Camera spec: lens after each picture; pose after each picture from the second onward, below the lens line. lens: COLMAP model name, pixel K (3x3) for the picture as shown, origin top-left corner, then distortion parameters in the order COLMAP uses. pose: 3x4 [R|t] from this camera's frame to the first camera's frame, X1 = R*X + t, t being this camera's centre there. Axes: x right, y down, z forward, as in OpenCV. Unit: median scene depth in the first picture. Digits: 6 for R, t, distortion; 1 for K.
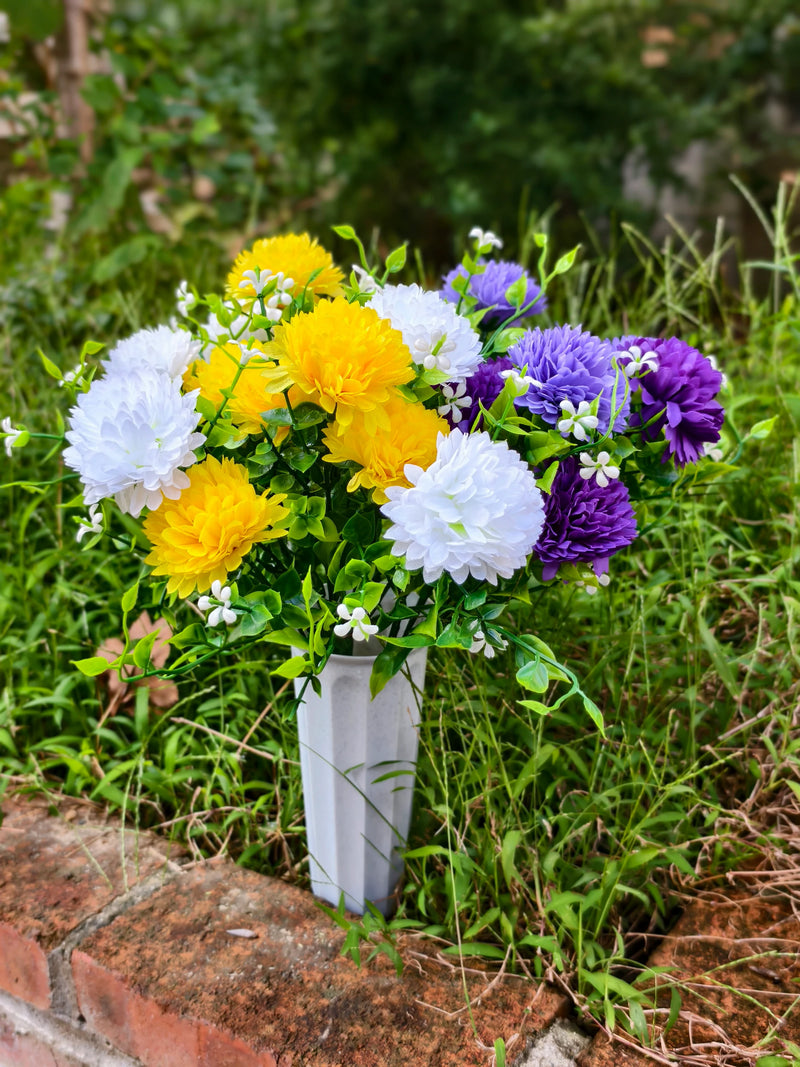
lens RADIAL K [[1196.6, 0, 410.1], [0, 1196.6, 511.7], [0, 0, 1]] dist [-0.004863, 0.000000]
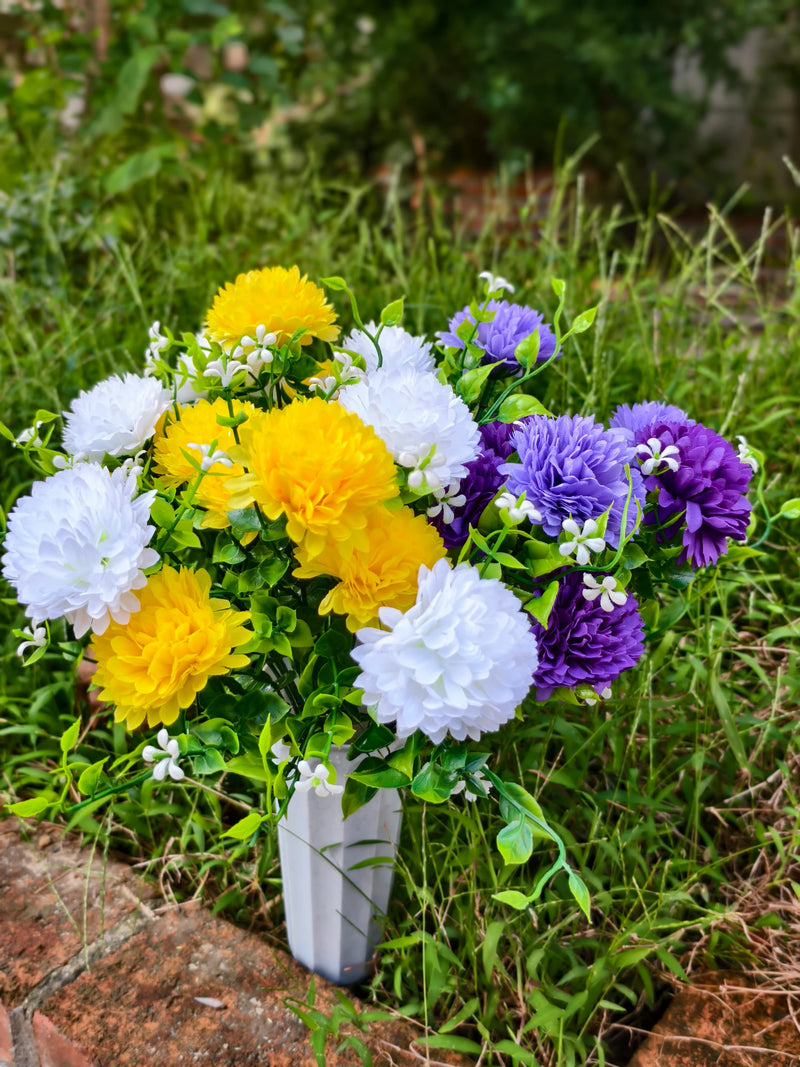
lens RADIAL K [[1196.6, 0, 411.8], [0, 1196.6, 520.9], [0, 0, 1]] dist [-0.004863, 0.000000]
pose [[0.998995, 0.040478, -0.019237, 0.023526], [-0.038079, 0.992987, 0.111927, -0.142106], [0.023632, -0.111082, 0.993530, 0.092956]]
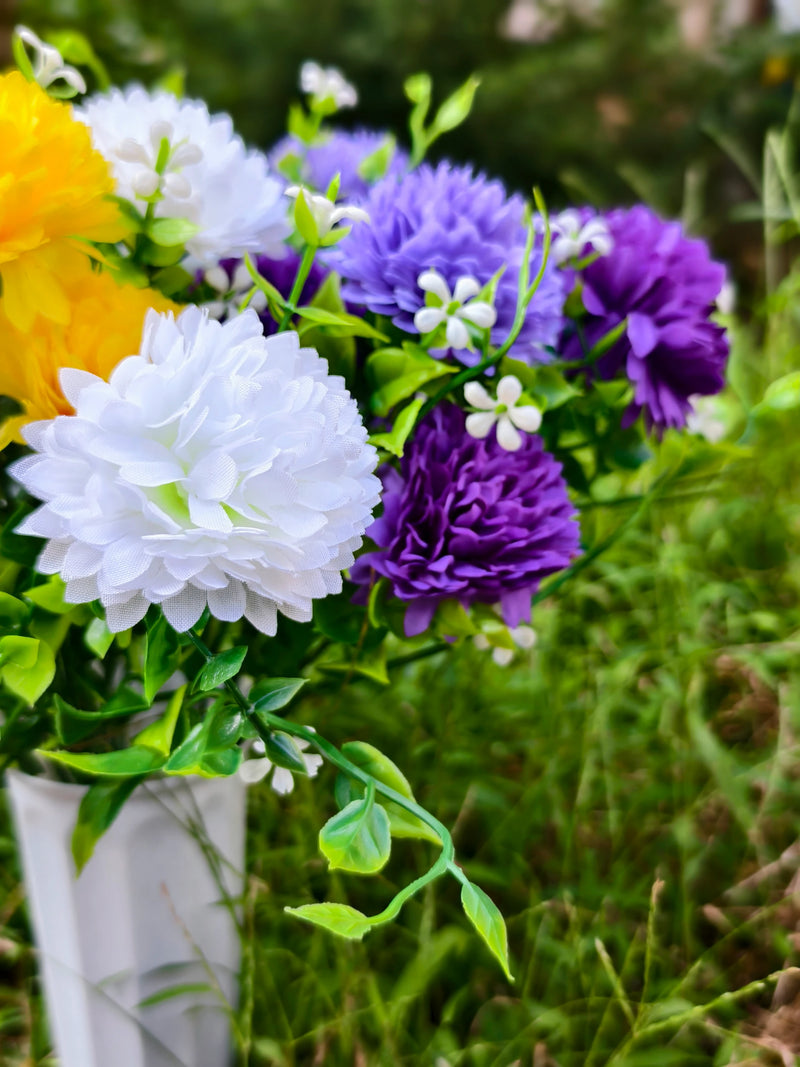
lens RADIAL K [[1196.6, 0, 418.5], [0, 1196.6, 514.8], [0, 0, 1]] dist [-0.004863, 0.000000]
pose [[0.999345, -0.013703, 0.033503, 0.081073], [0.016493, 0.996291, -0.084449, 0.039373], [-0.032222, 0.084946, 0.995864, 0.383104]]
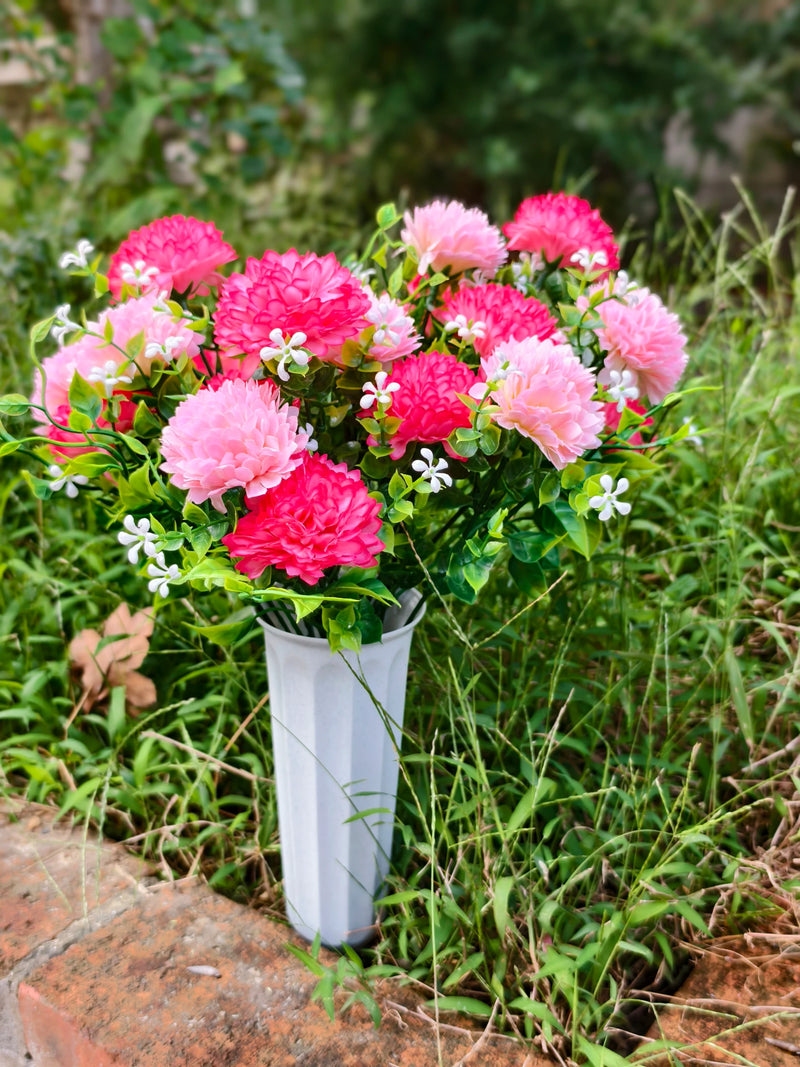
lens RADIAL K [[1196.6, 0, 418.6], [0, 1196.6, 523.6], [0, 0, 1]] dist [-0.004863, 0.000000]
pose [[0.999265, 0.035176, -0.015255, 0.022207], [-0.034516, 0.998540, 0.041550, -0.030017], [0.016694, -0.040993, 0.999020, 0.108704]]
